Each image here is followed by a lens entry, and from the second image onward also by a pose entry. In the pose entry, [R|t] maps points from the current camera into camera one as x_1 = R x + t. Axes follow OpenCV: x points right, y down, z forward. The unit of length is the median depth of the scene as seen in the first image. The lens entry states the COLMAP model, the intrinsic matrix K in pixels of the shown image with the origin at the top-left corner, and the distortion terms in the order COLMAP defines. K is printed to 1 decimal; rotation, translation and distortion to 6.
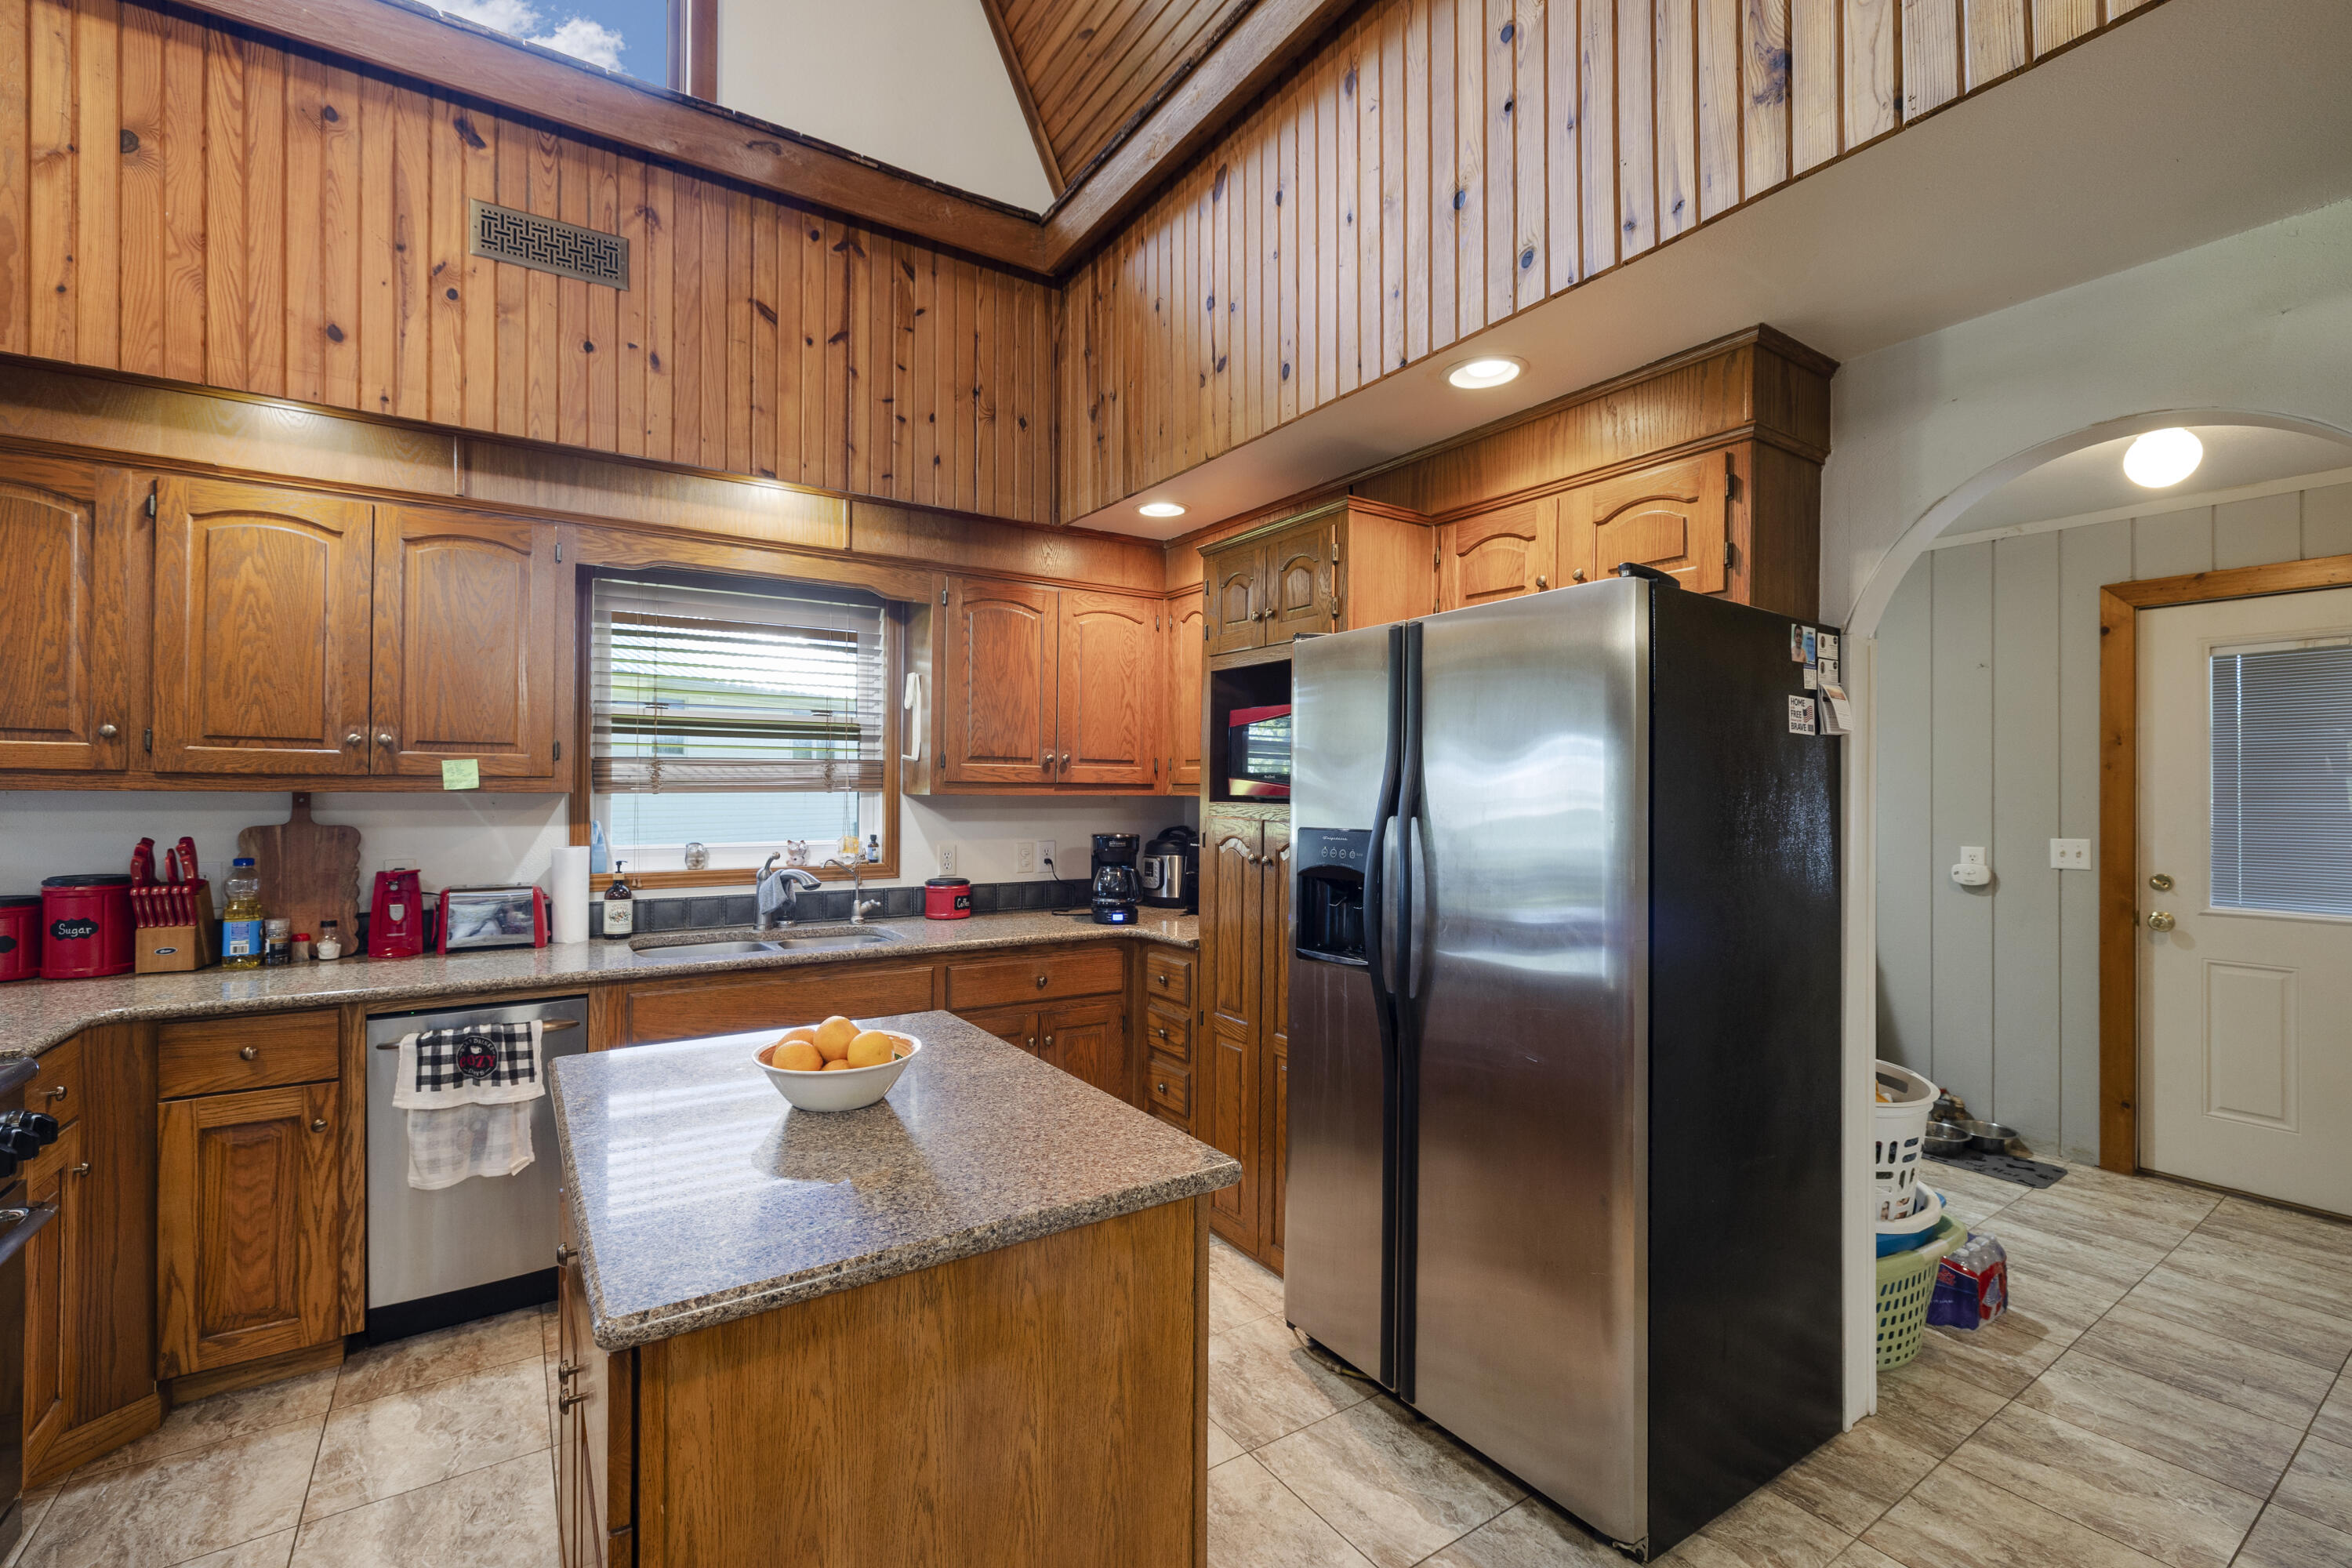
lens RADIAL K [[997.0, 0, 1161.8], [0, 997.0, 778.5], [0, 0, 1]] dist [0.002986, 0.000022]
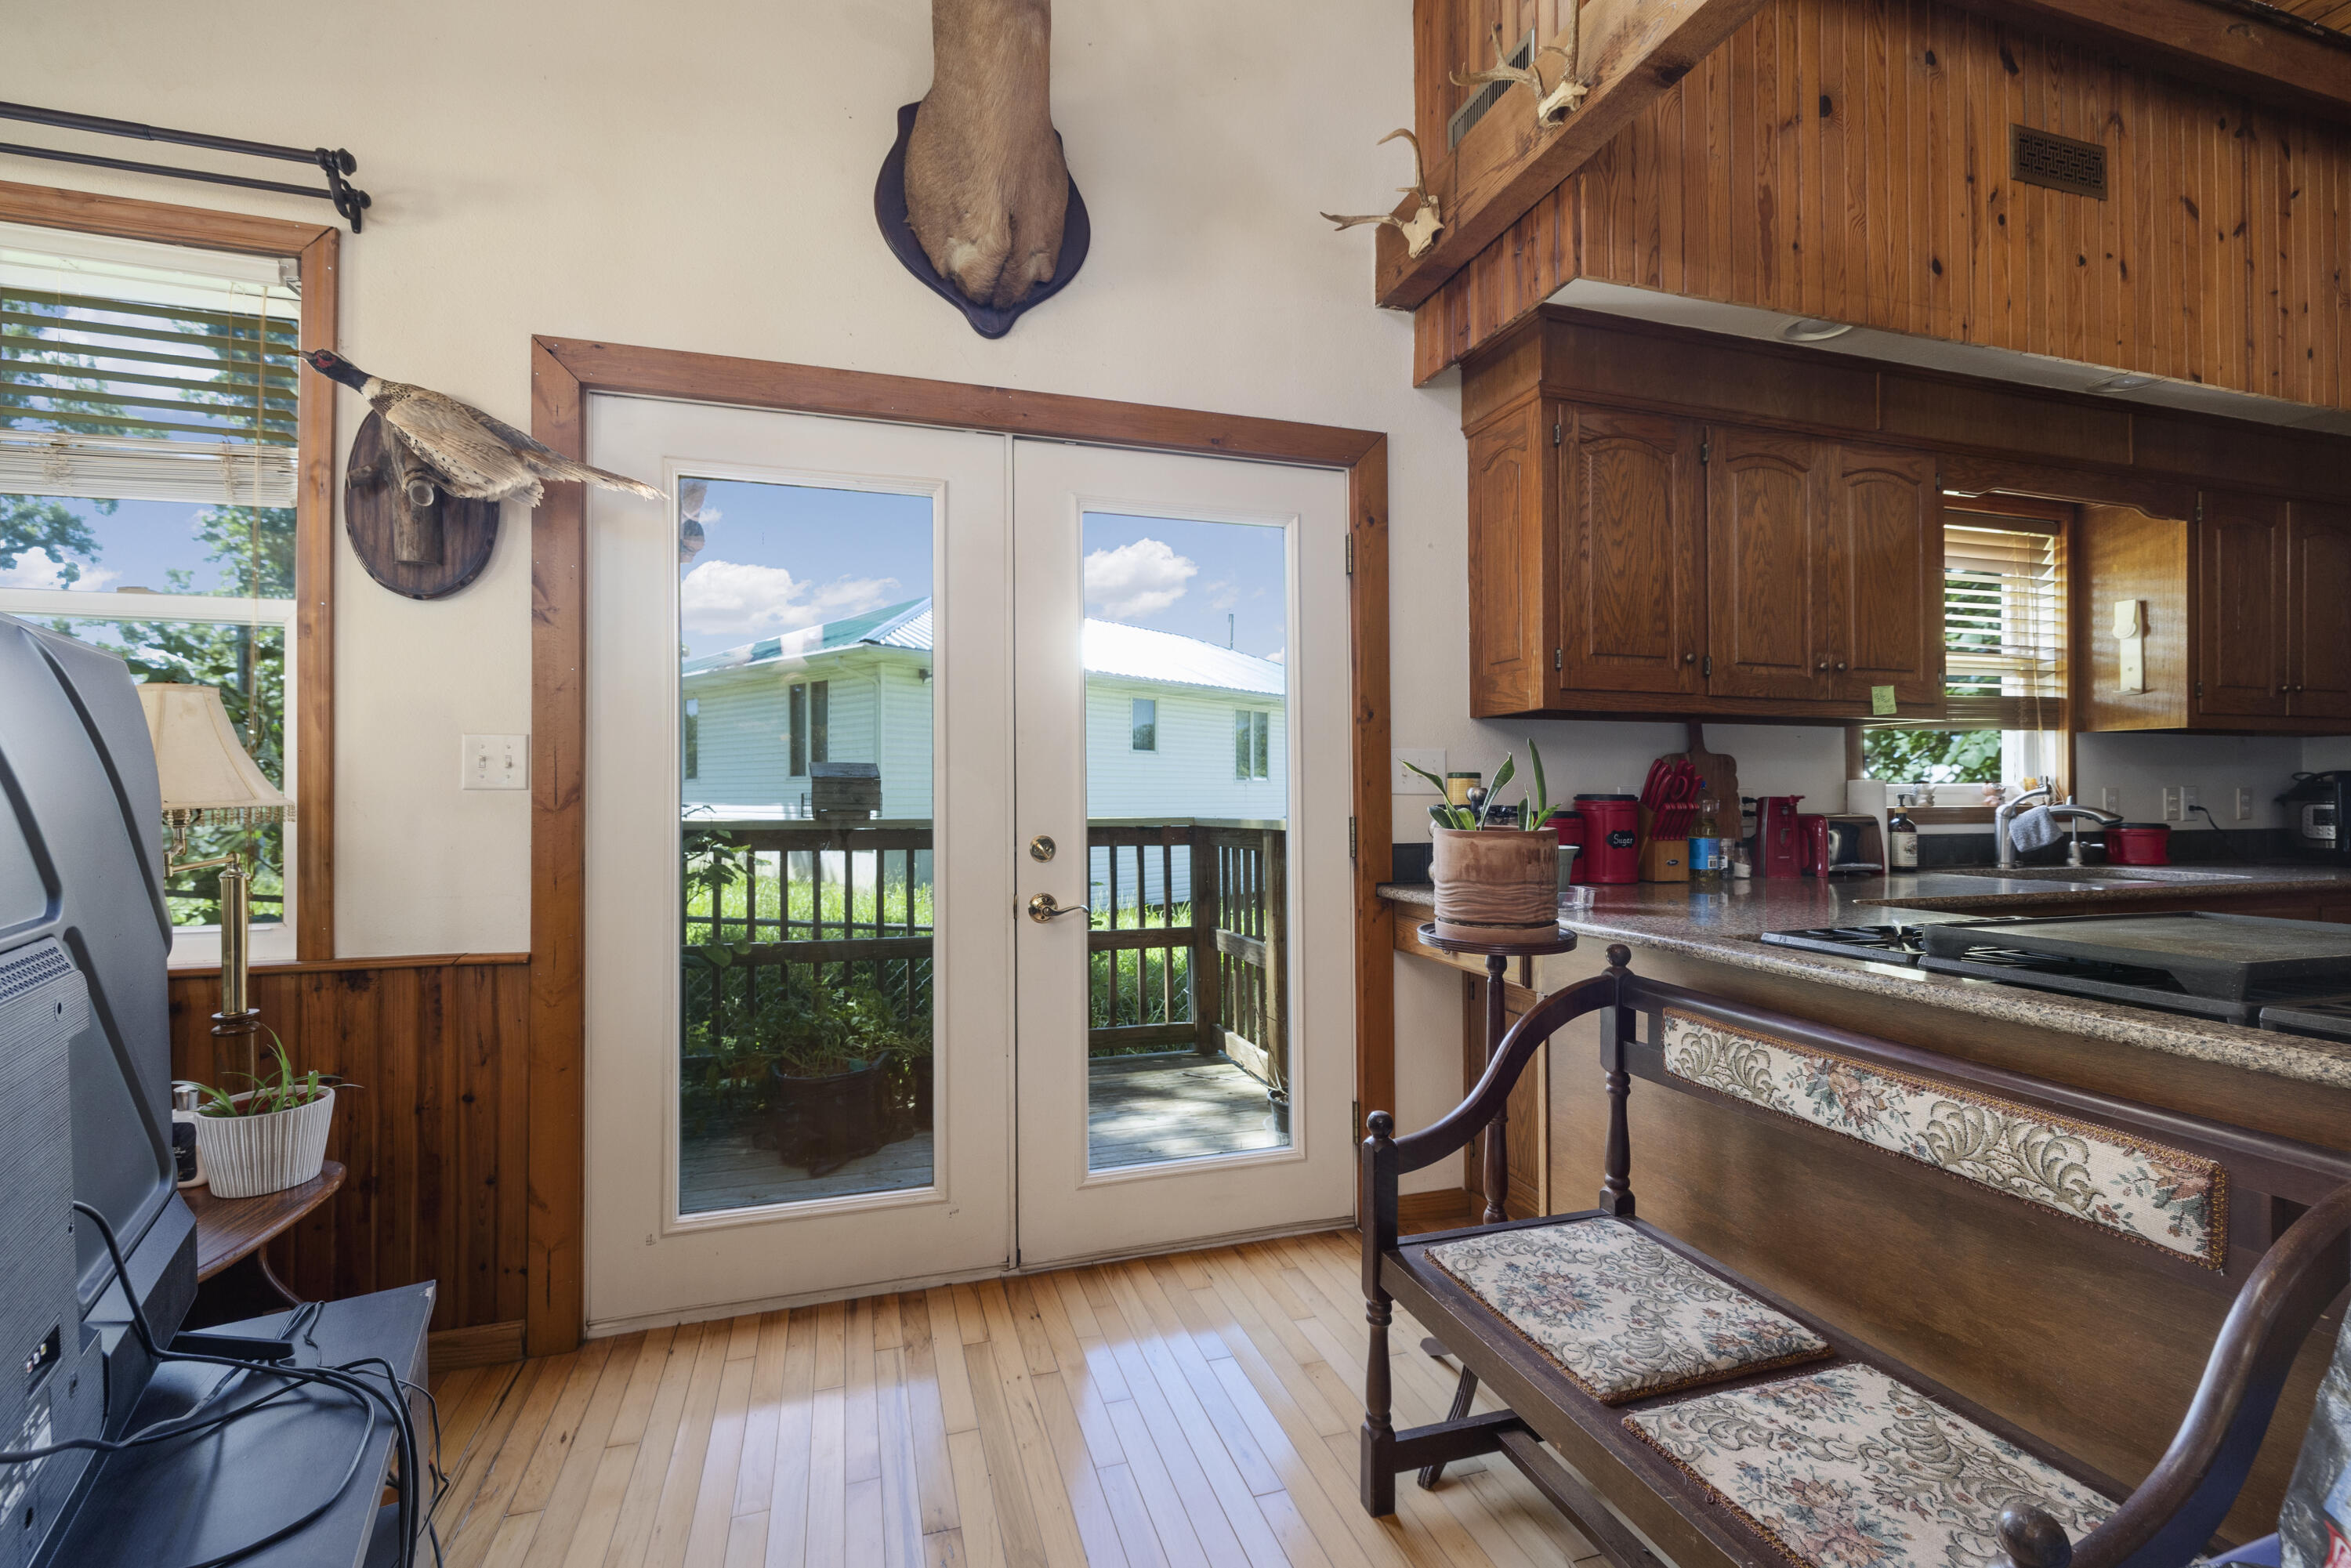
lens RADIAL K [[996.5, 0, 1172.2], [0, 996.5, 774.7], [0, 0, 1]] dist [0.002986, 0.000022]
pose [[0.965334, -0.013301, -0.260679, -1.112866], [0.012099, 0.999907, -0.006218, 0.068054], [0.260738, 0.002848, 0.965405, -0.177777]]
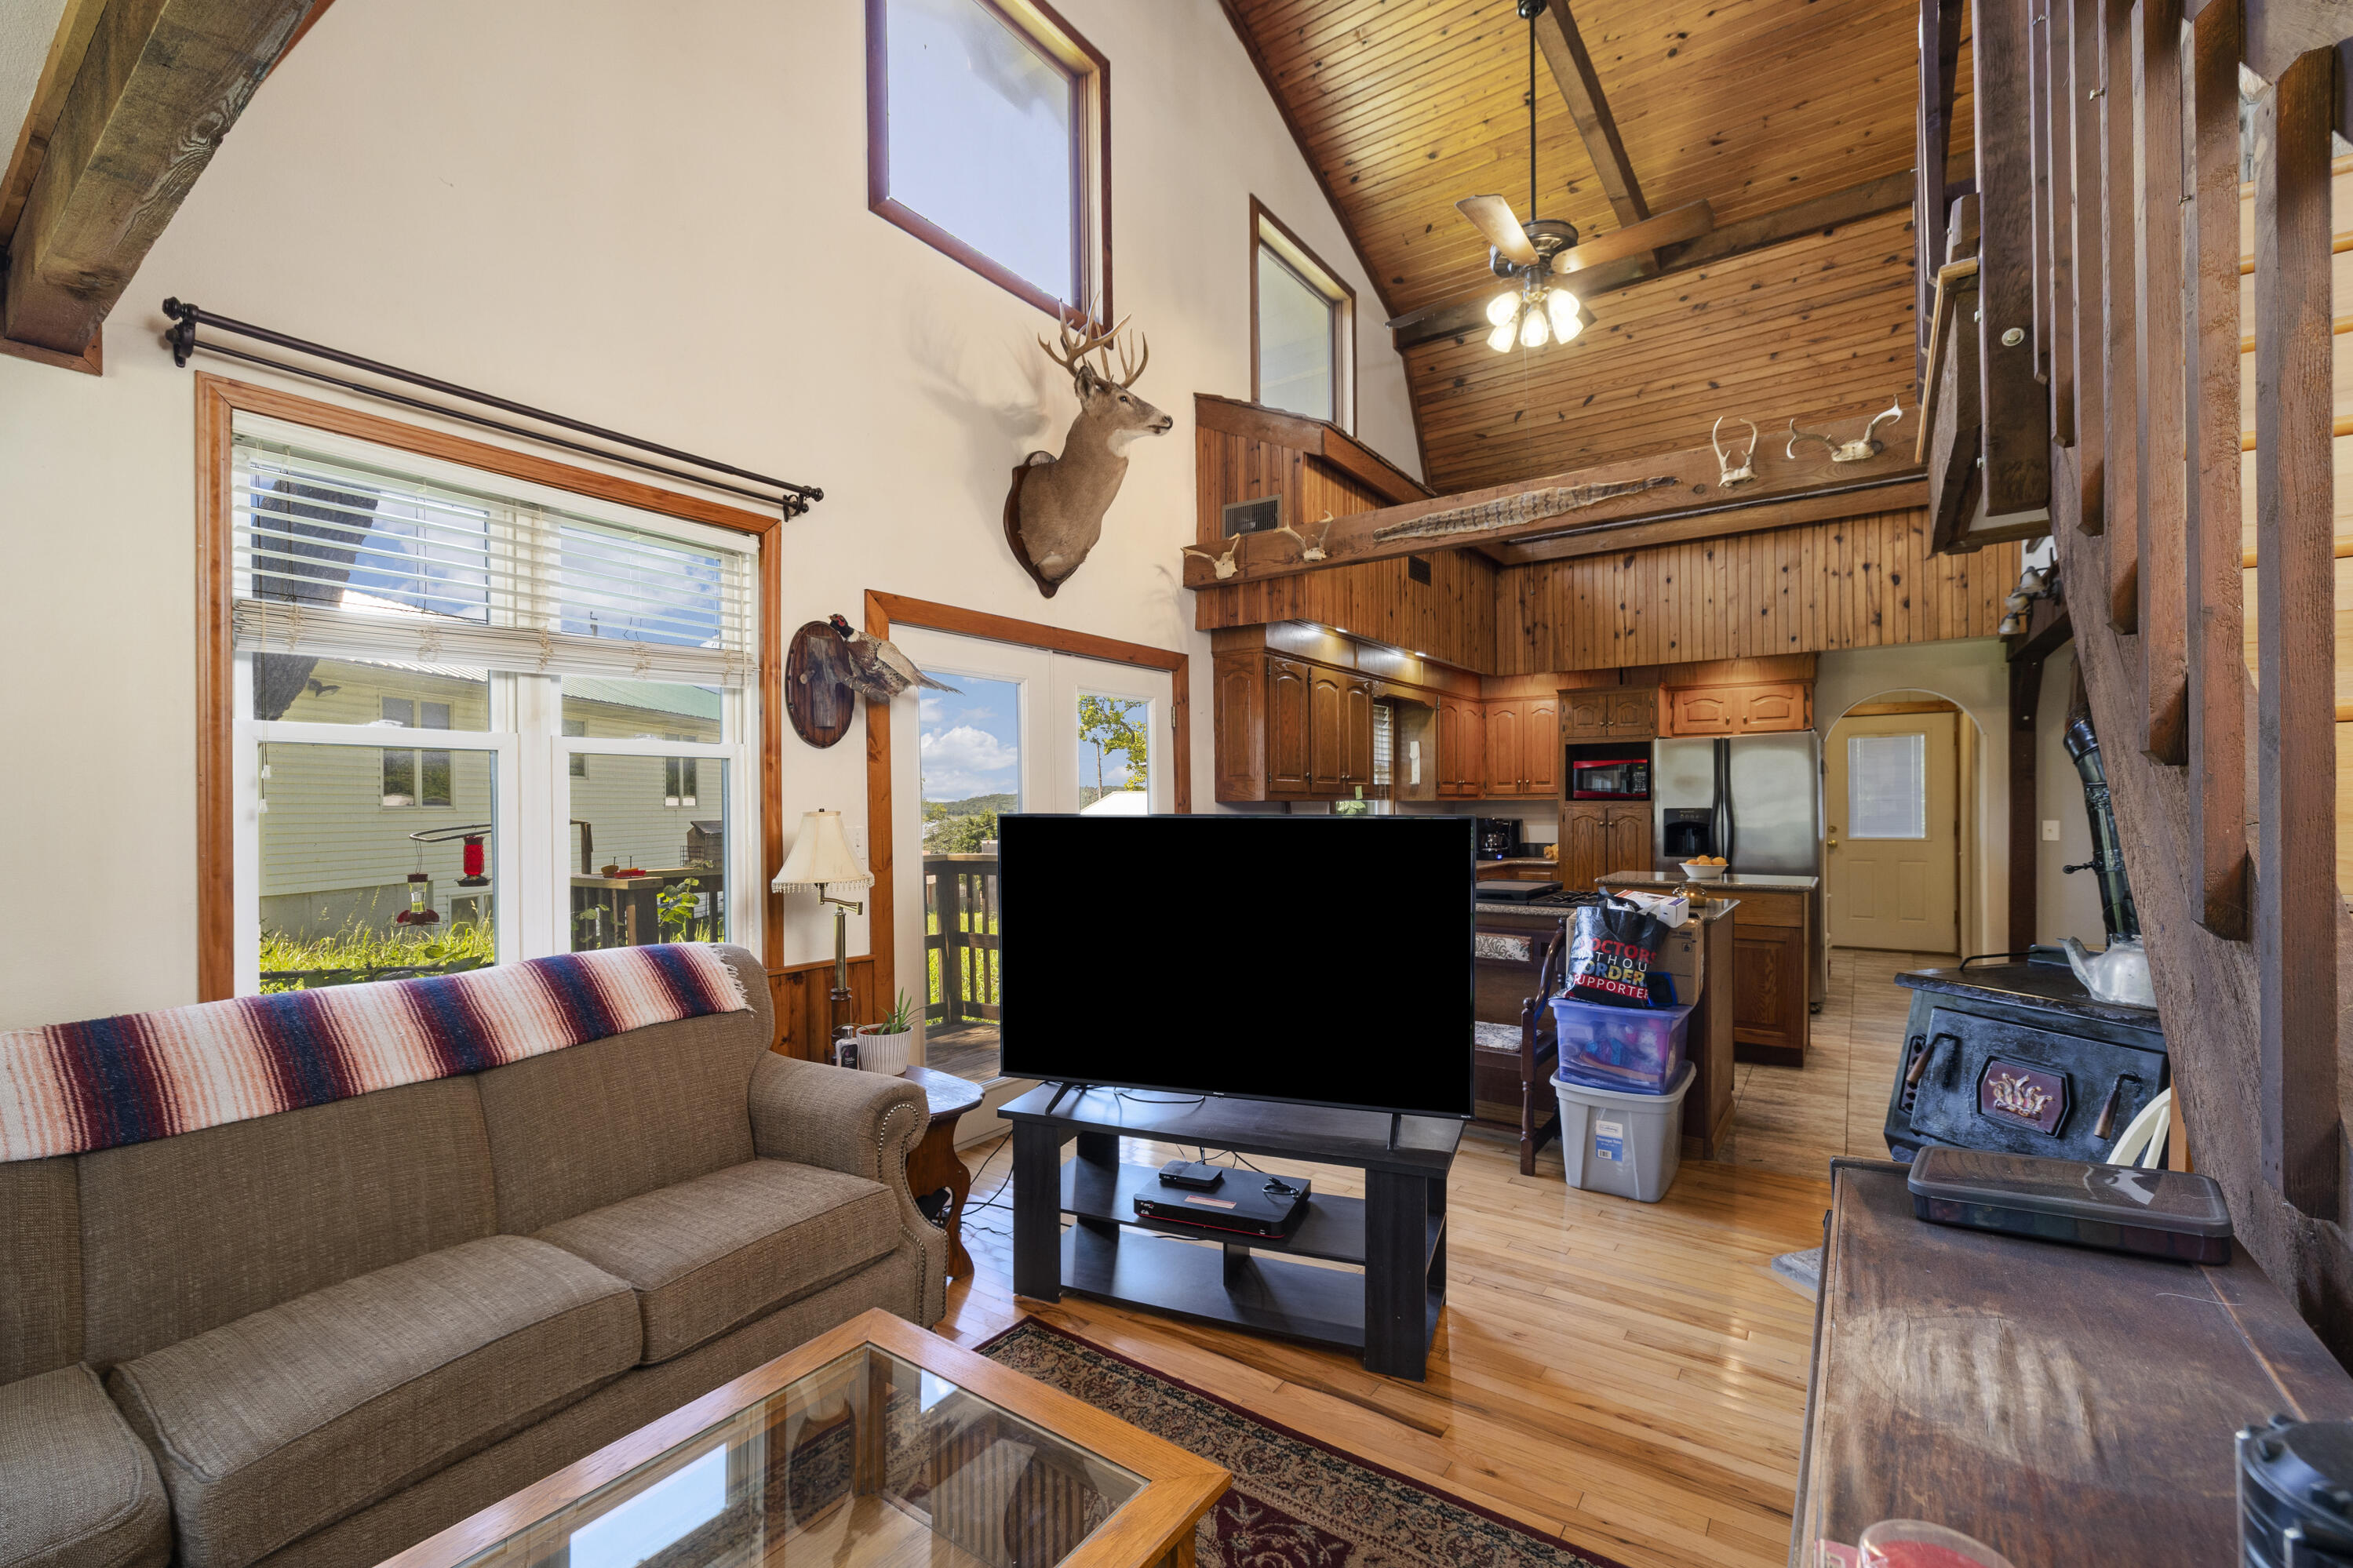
lens RADIAL K [[997.3, 0, 1184.5], [0, 997.3, 797.4], [0, 0, 1]] dist [0.002986, 0.000022]
pose [[0.924326, -0.013422, 0.381367, -1.871766], [0.014044, 0.999901, 0.001151, -0.004185], [-0.381344, 0.004292, 0.924423, -0.892132]]
